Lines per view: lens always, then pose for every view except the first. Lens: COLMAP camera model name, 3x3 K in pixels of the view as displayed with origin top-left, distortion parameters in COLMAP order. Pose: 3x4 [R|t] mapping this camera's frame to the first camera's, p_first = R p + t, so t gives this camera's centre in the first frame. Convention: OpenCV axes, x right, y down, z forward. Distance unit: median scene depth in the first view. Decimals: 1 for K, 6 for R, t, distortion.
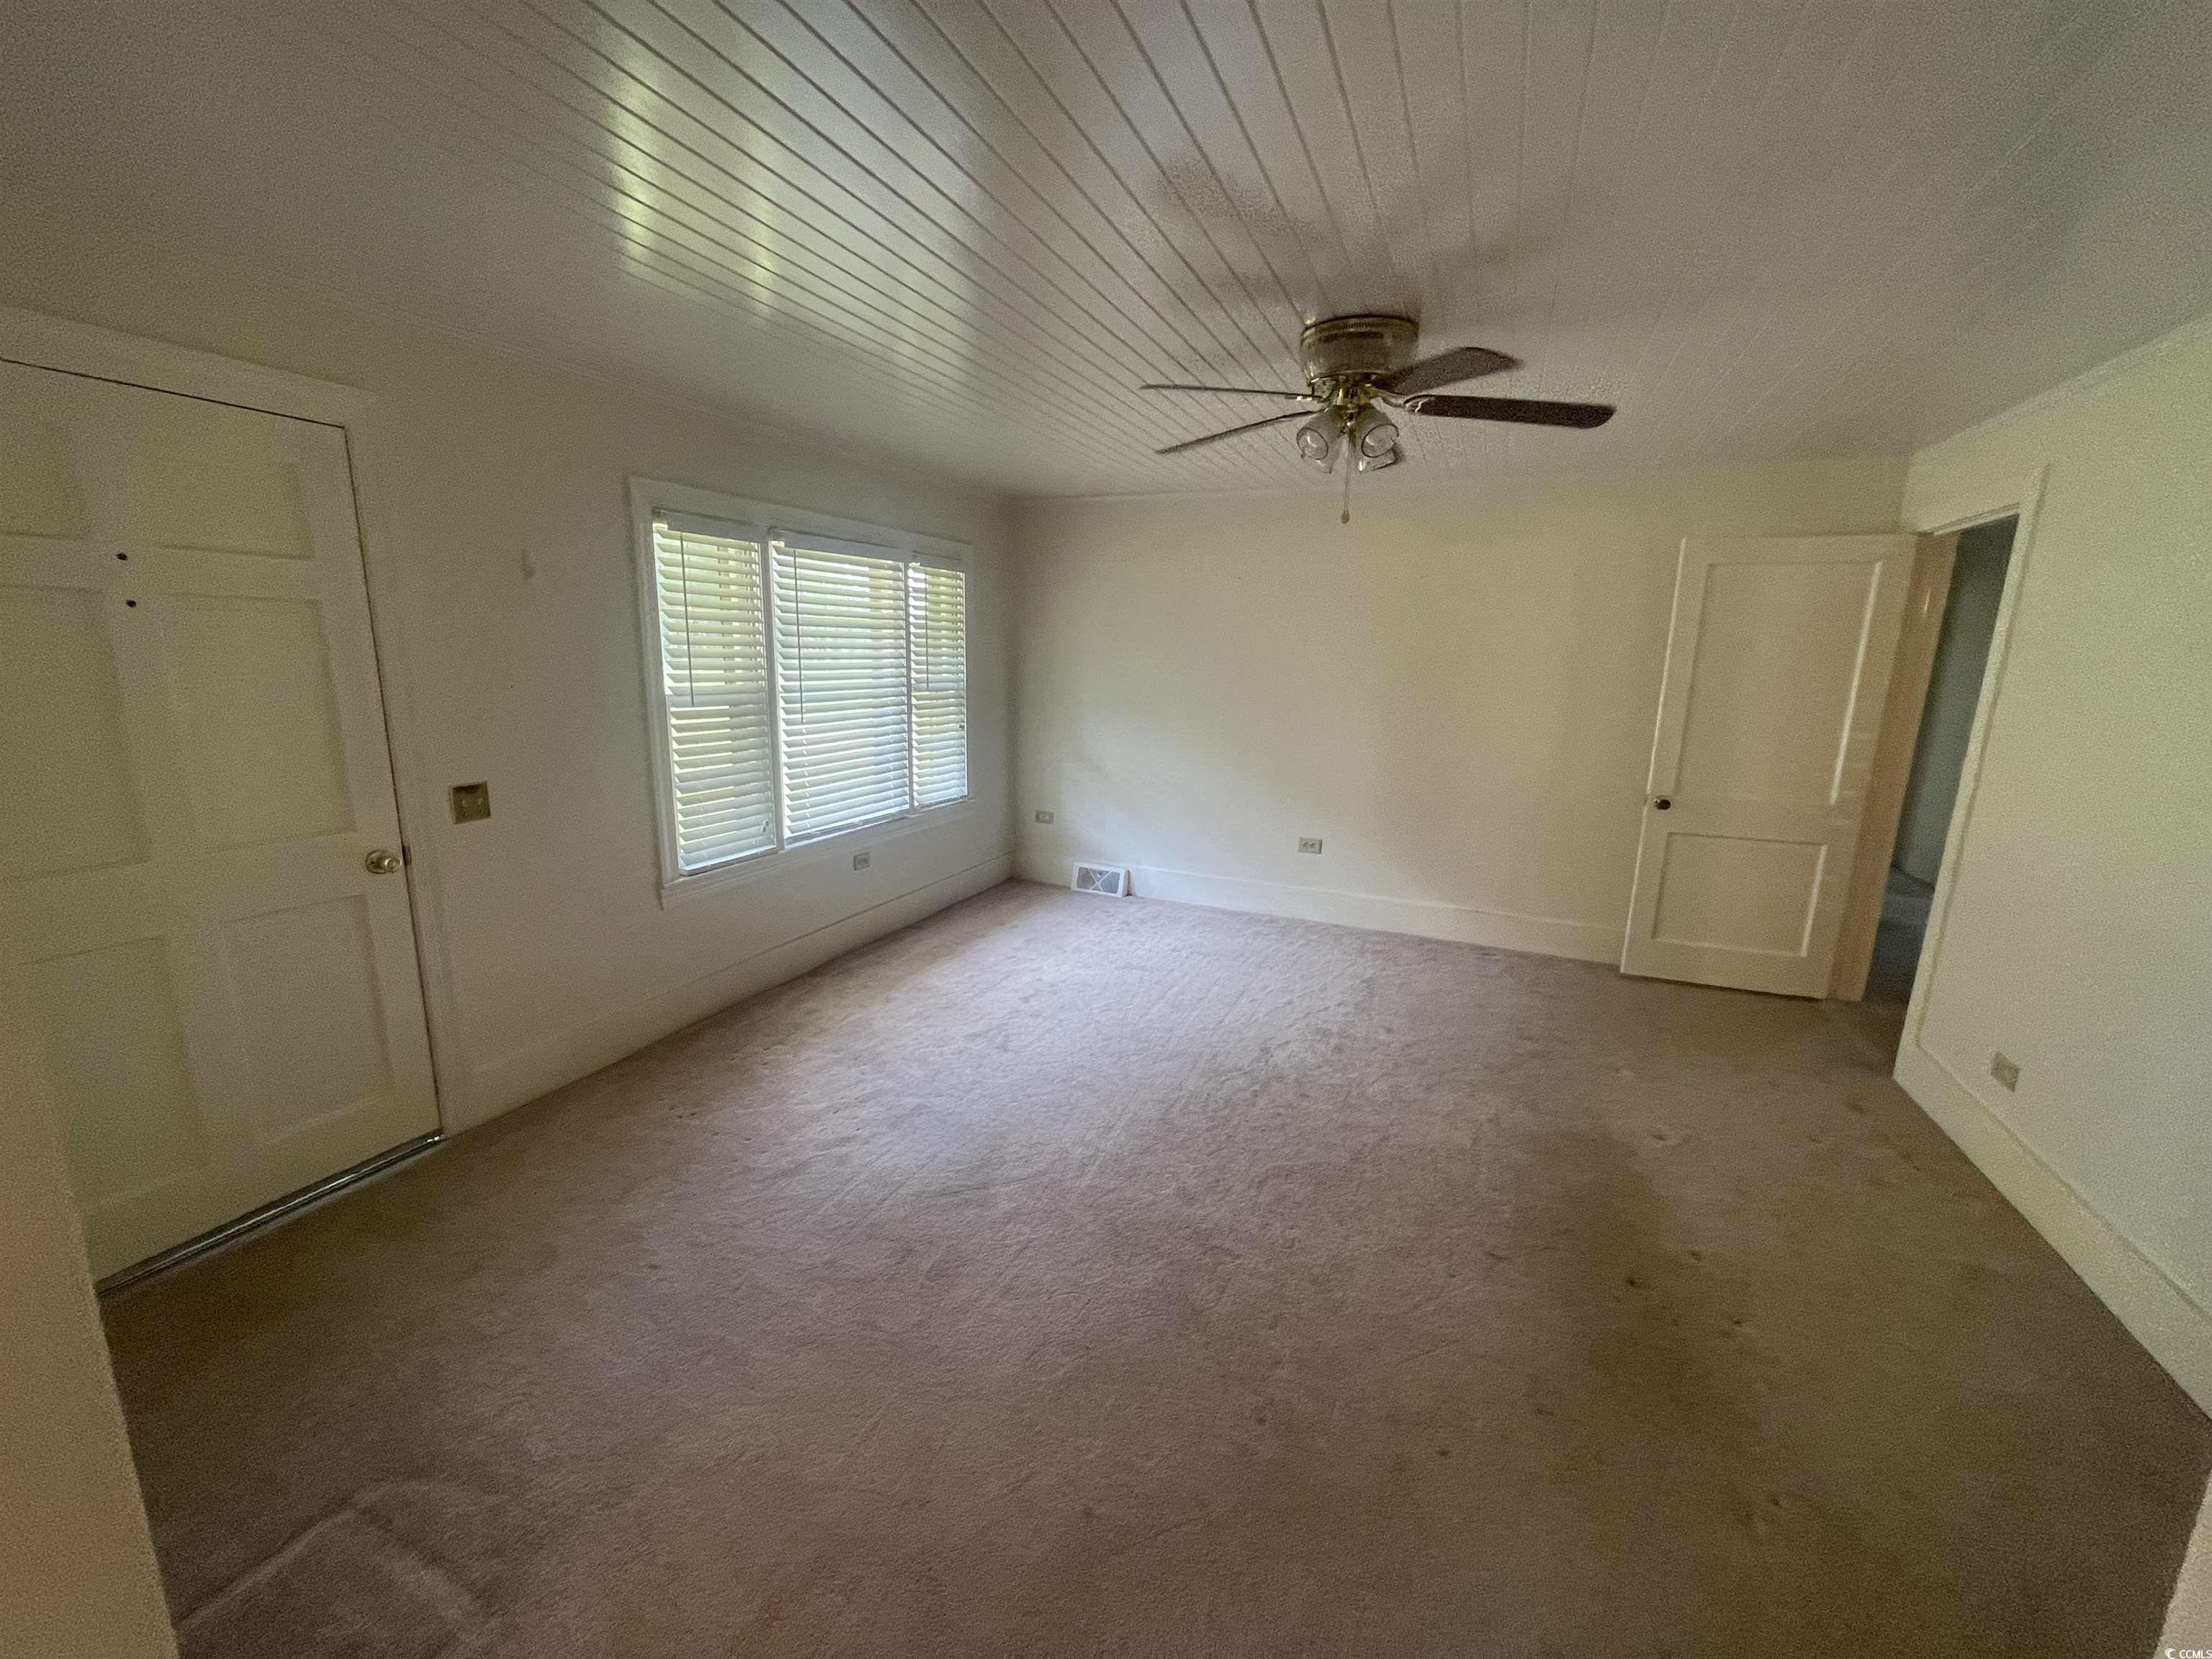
lens RADIAL K [[887.4, 0, 1087.2], [0, 887.4, 827.7], [0, 0, 1]] dist [-0.000438, -0.000284]
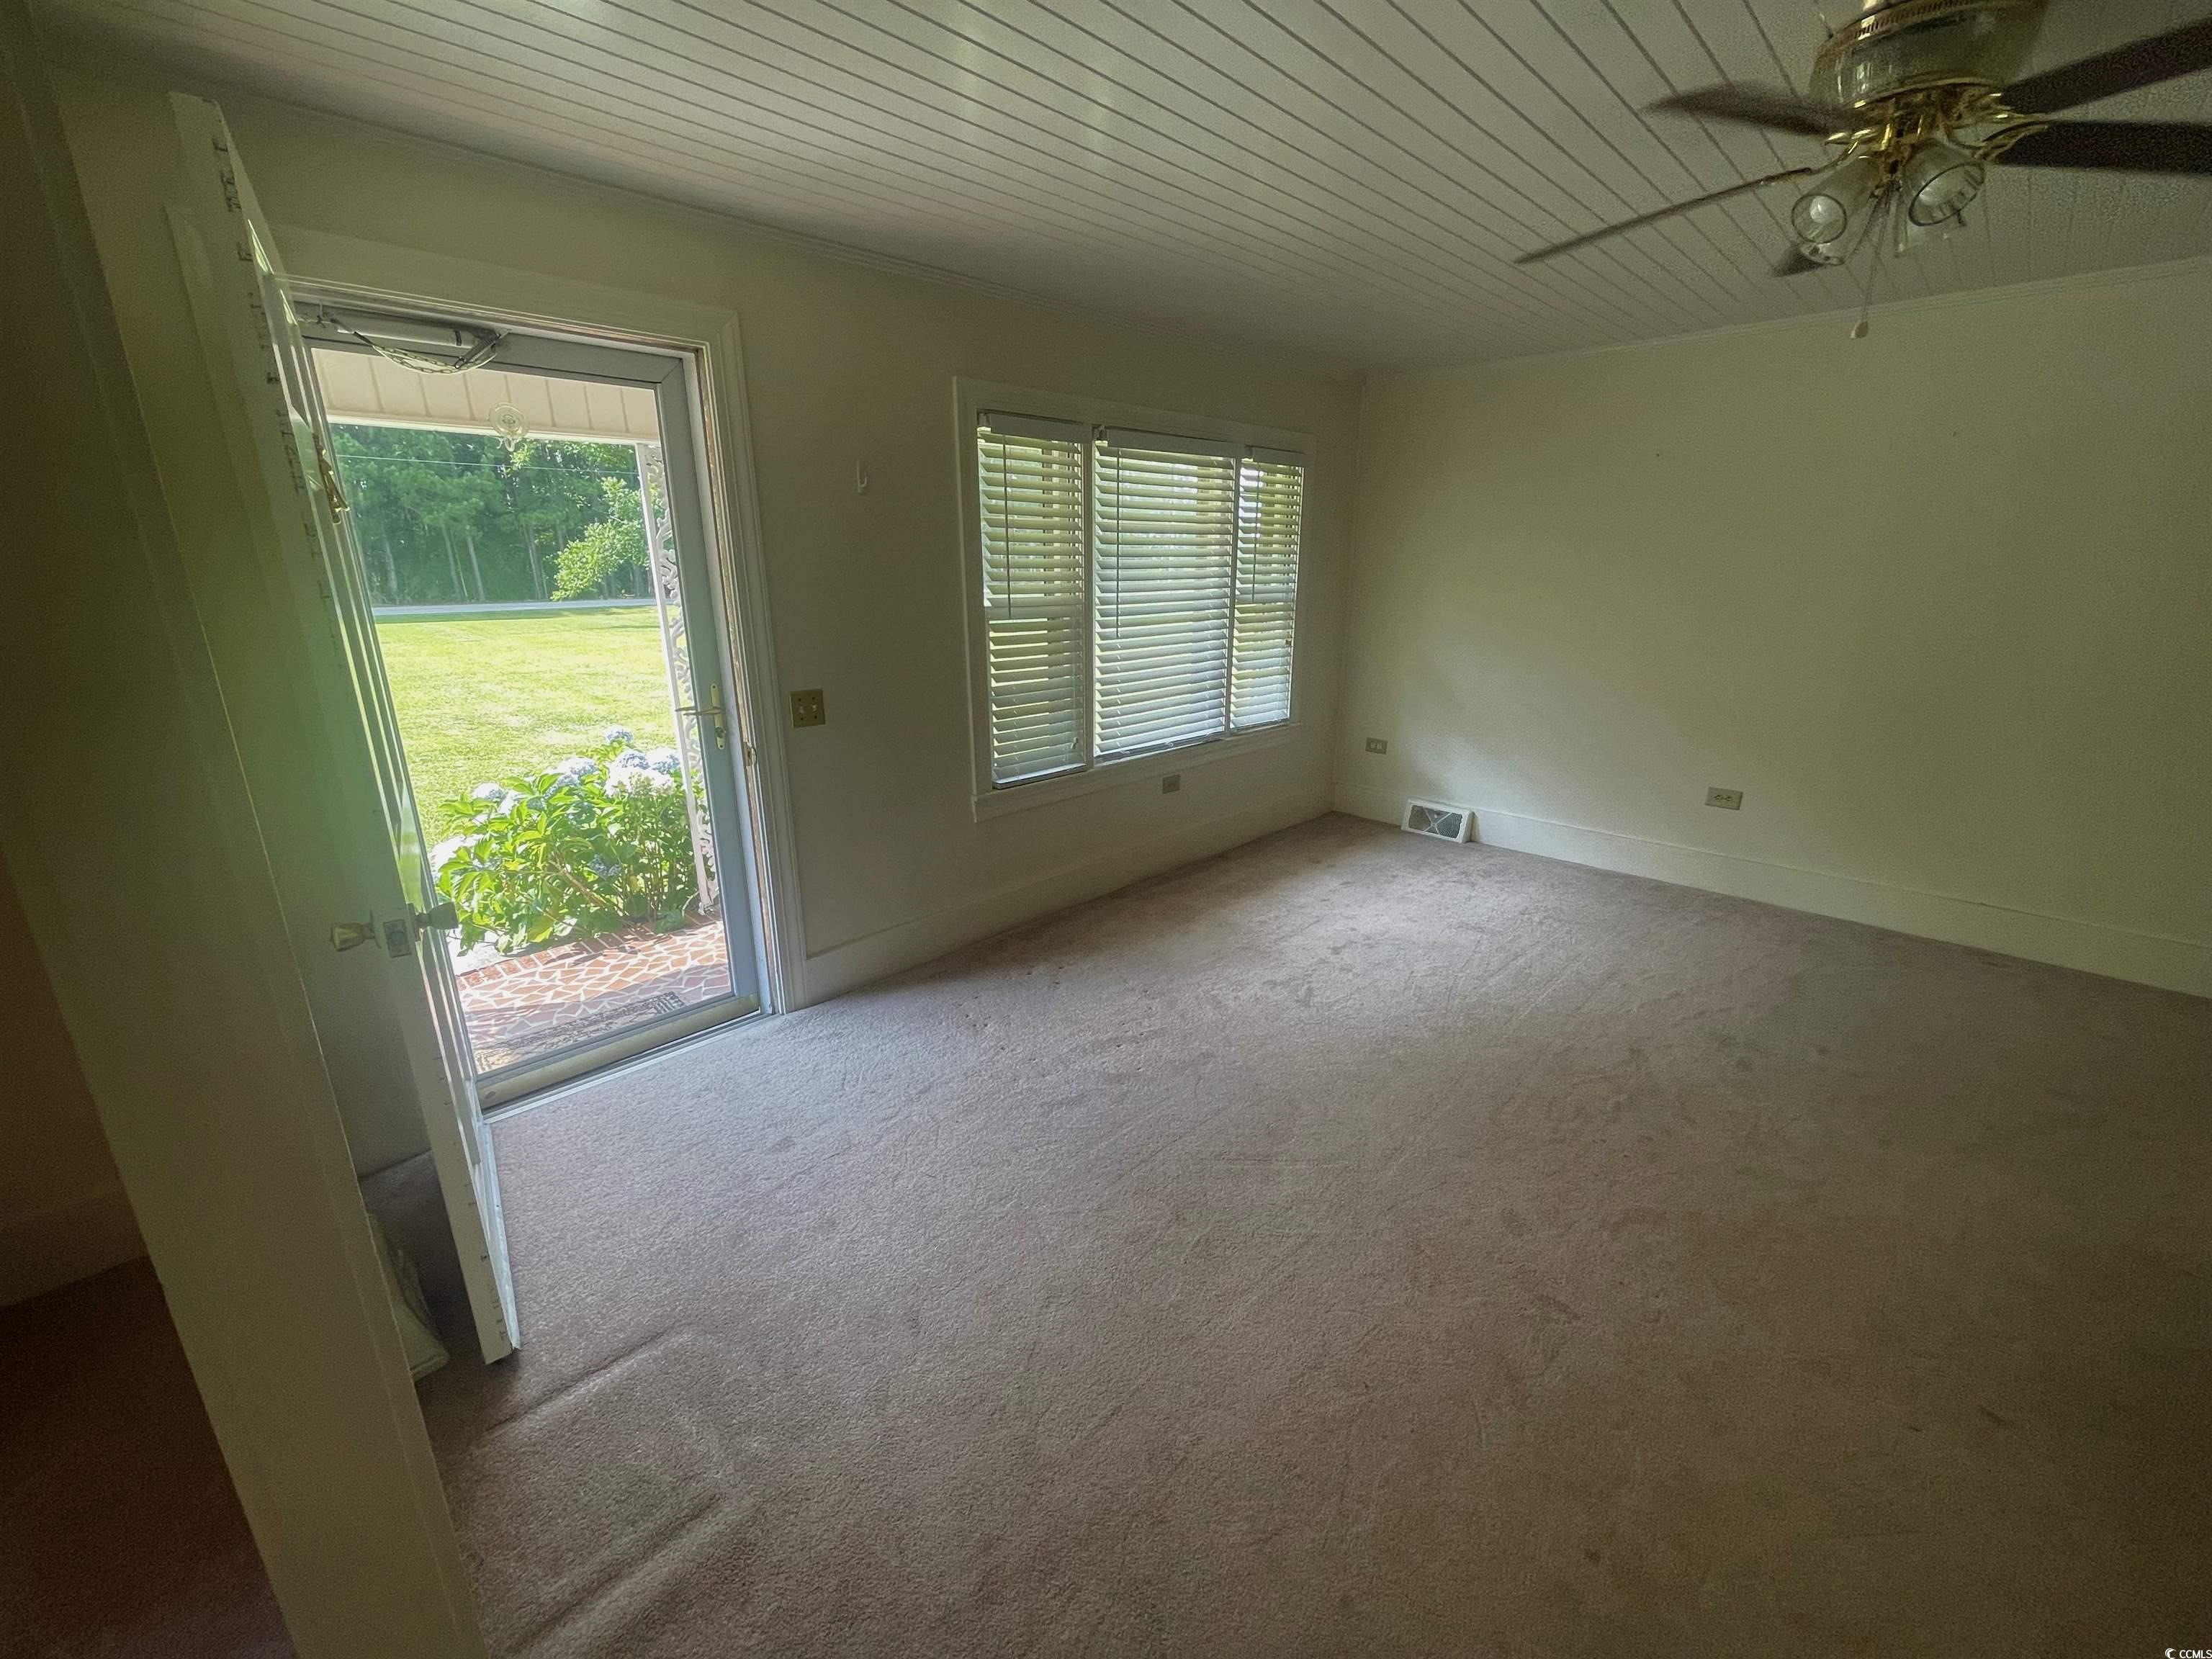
lens RADIAL K [[887.4, 0, 1087.2], [0, 887.4, 827.7], [0, 0, 1]] dist [-0.000438, -0.000284]
pose [[0.932020, 0.081675, -0.353085, 0.002938], [-0.049878, 0.993911, 0.098252, -0.005444], [0.358959, -0.073962, 0.930418, 0.076498]]
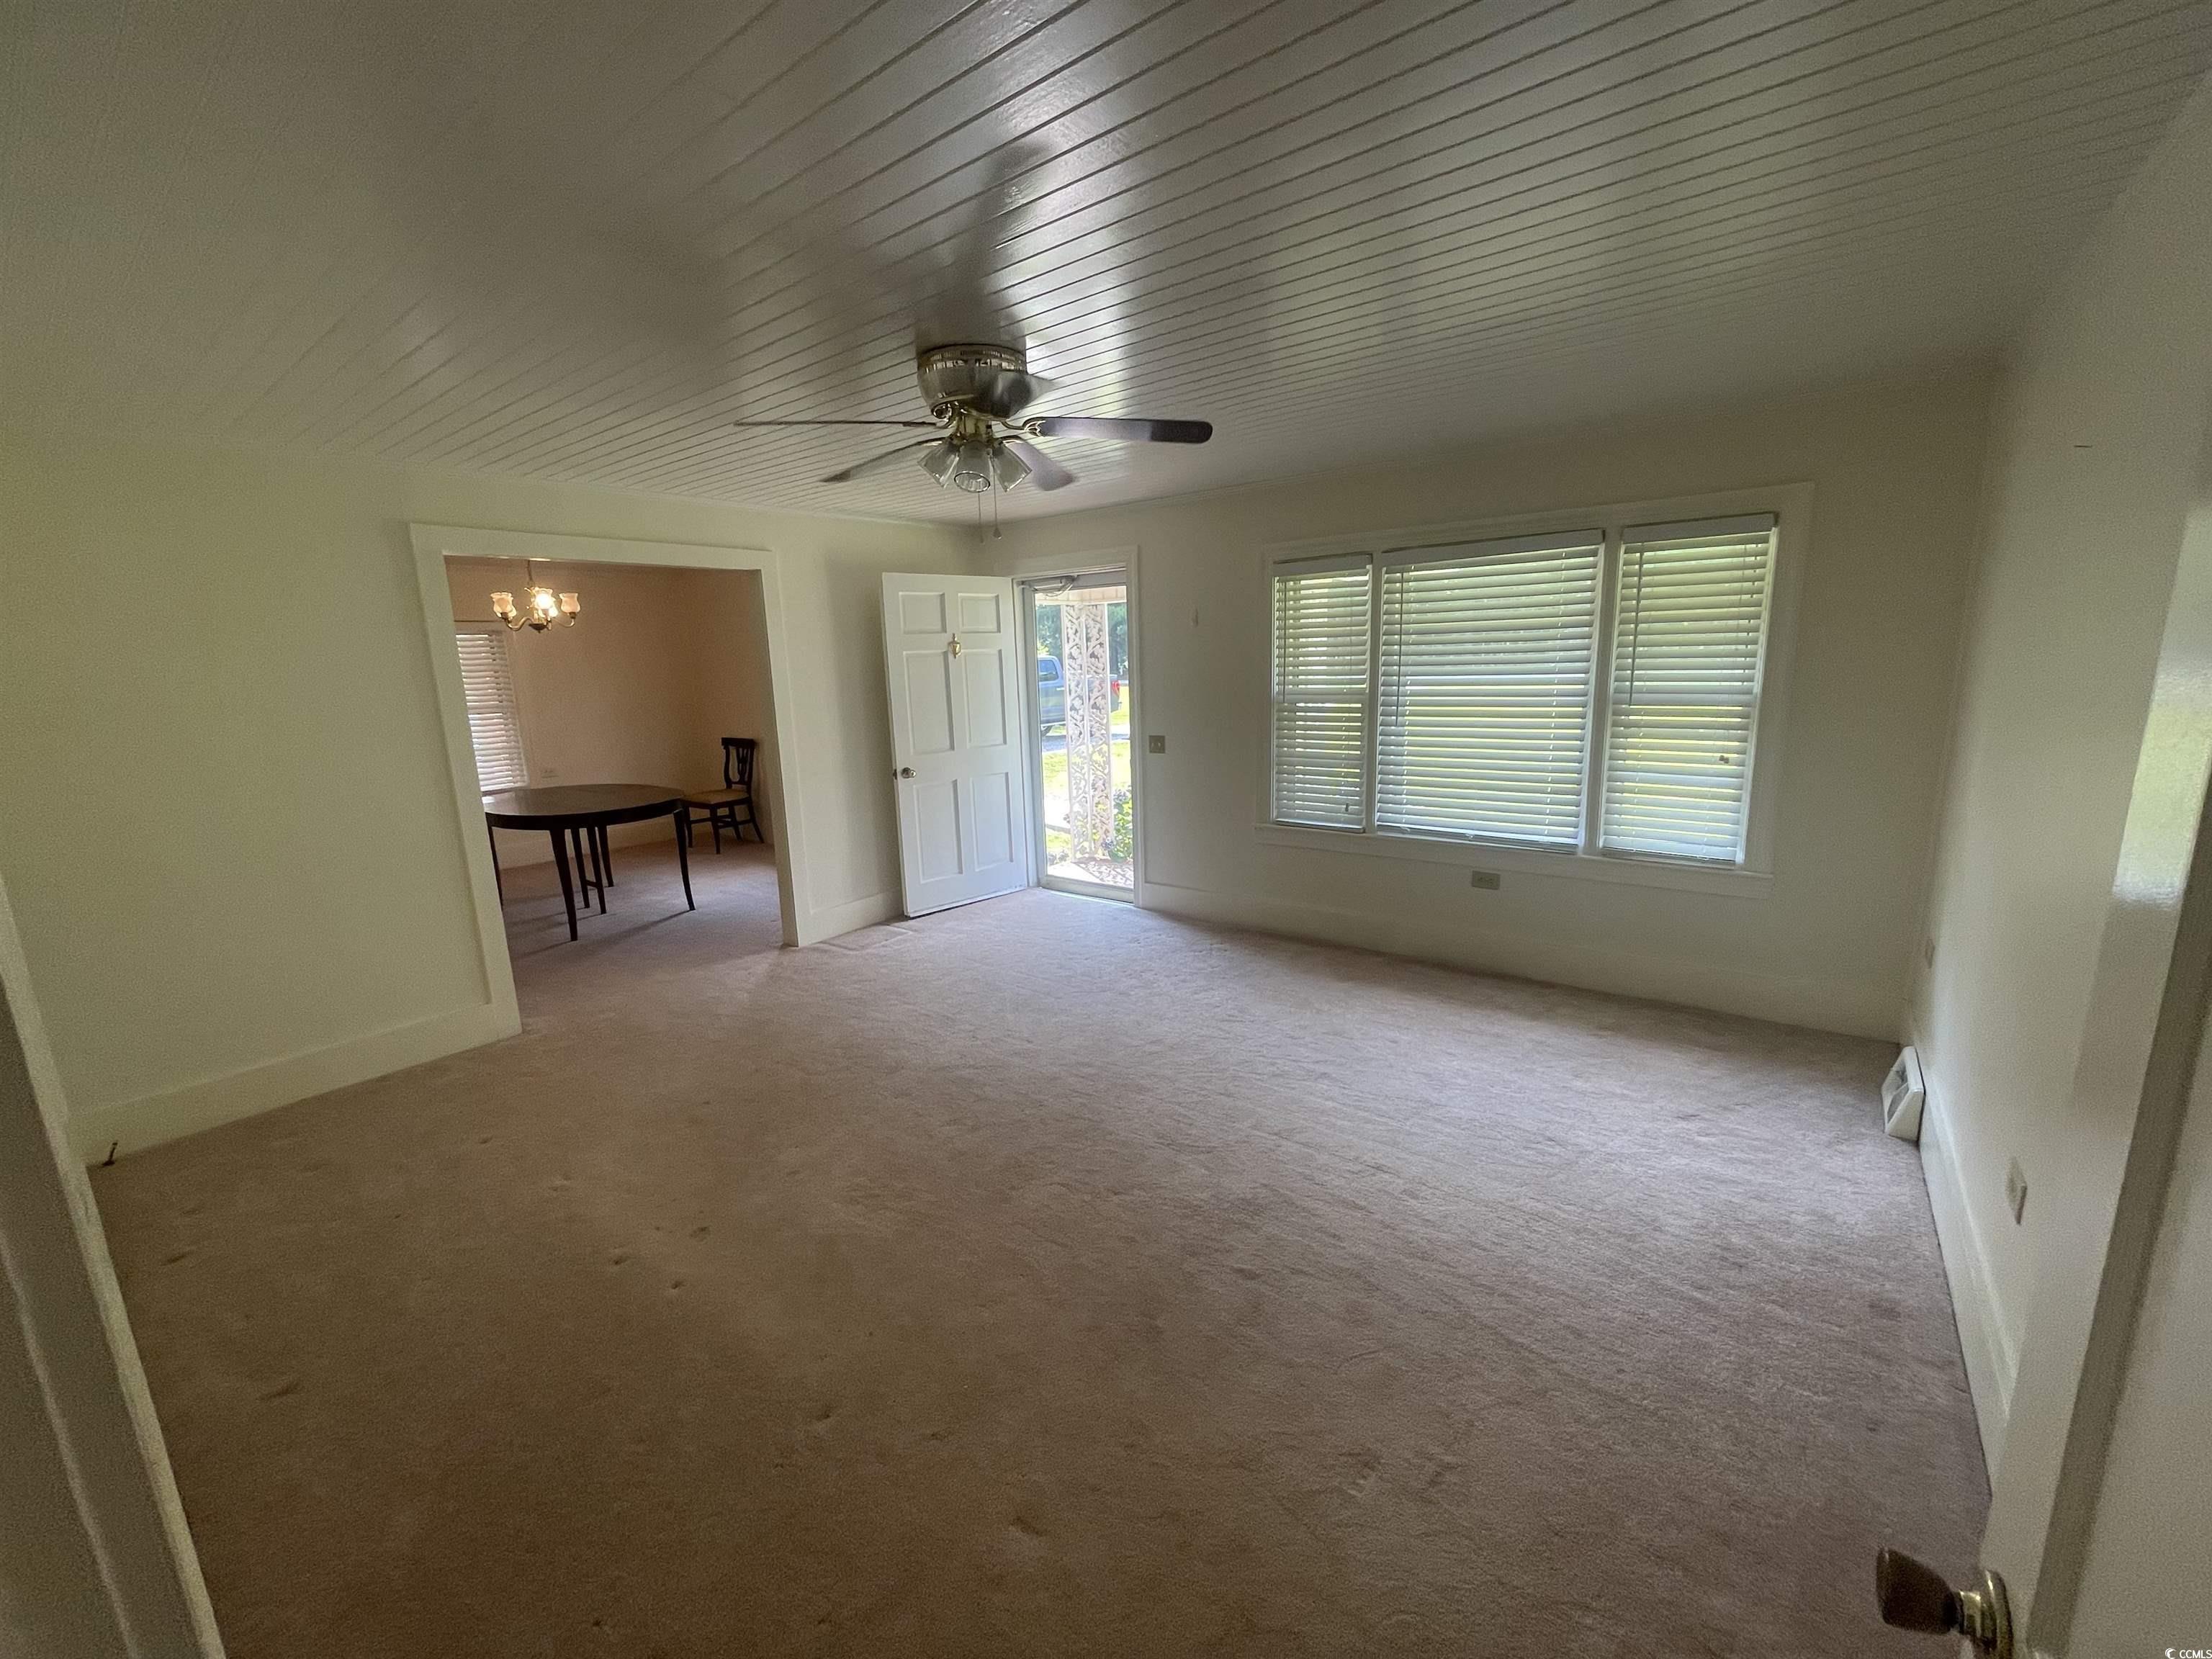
lens RADIAL K [[887.4, 0, 1087.2], [0, 887.4, 827.7], [0, 0, 1]] dist [-0.000438, -0.000284]
pose [[-0.238309, 0.179209, -0.954512, 0.721988], [-0.162835, 0.961542, 0.221184, -0.152547], [0.957441, 0.208138, -0.199962, 0.767421]]
